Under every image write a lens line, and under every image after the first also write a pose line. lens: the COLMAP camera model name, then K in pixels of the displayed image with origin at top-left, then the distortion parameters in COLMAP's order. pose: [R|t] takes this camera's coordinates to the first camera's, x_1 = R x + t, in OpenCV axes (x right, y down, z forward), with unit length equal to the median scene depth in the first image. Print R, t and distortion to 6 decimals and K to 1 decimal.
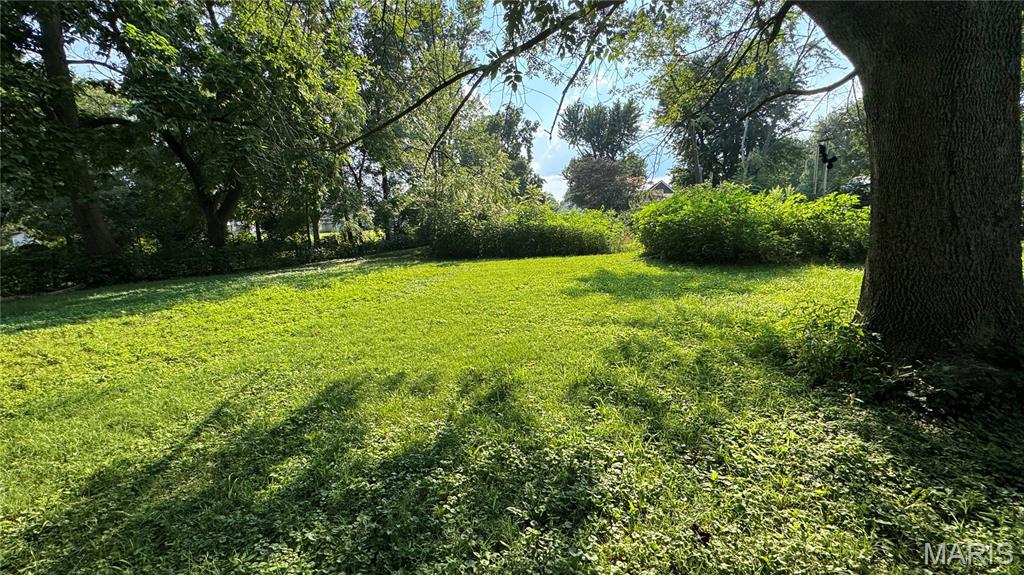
lens RADIAL K [[410.1, 0, 512.0], [0, 410.1, 287.5], [0, 0, 1]] dist [-0.000401, 0.000000]
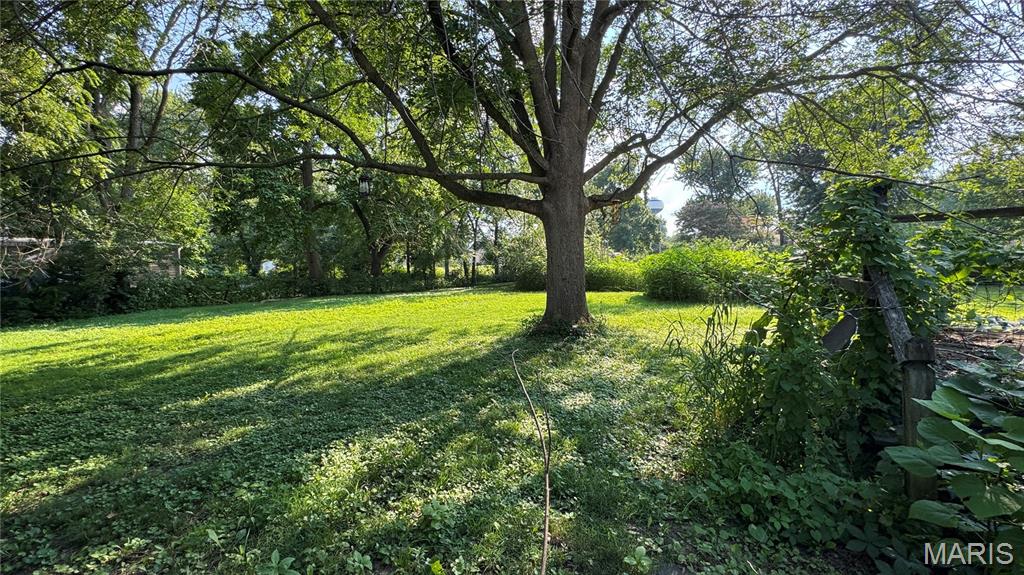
lens RADIAL K [[410.1, 0, 512.0], [0, 410.1, 287.5], [0, 0, 1]] dist [-0.000401, 0.000000]
pose [[0.946976, 0.039410, -0.318880, 0.080486], [-0.066214, 0.995083, -0.073655, 0.007118], [0.314409, 0.090864, 0.944929, -0.089783]]
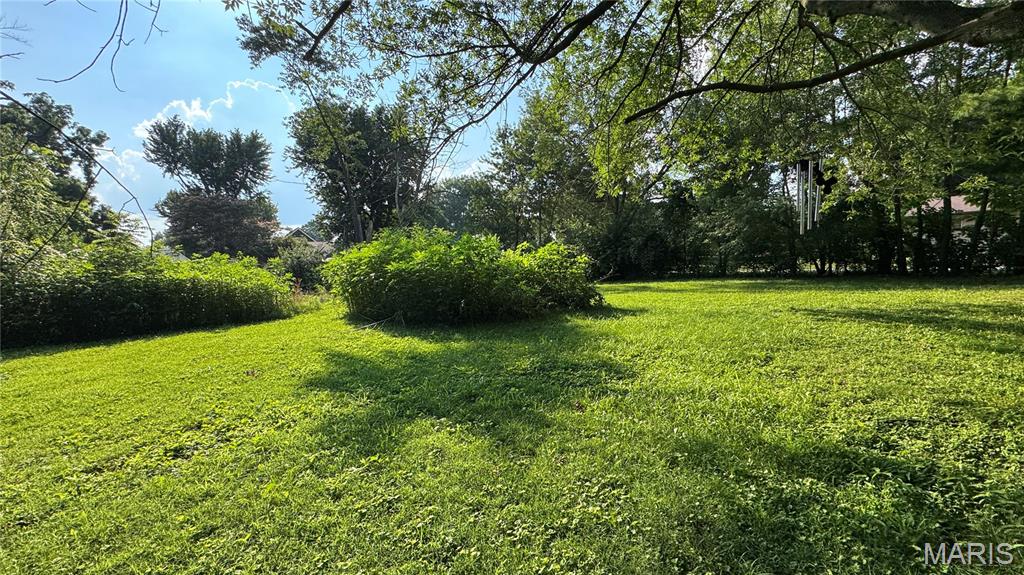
lens RADIAL K [[410.1, 0, 512.0], [0, 410.1, 287.5], [0, 0, 1]] dist [-0.000401, 0.000000]
pose [[0.663740, -0.035362, 0.747127, -0.008292], [0.125301, 0.990023, -0.064459, -0.011232], [-0.737393, 0.136400, 0.661549, 0.068988]]
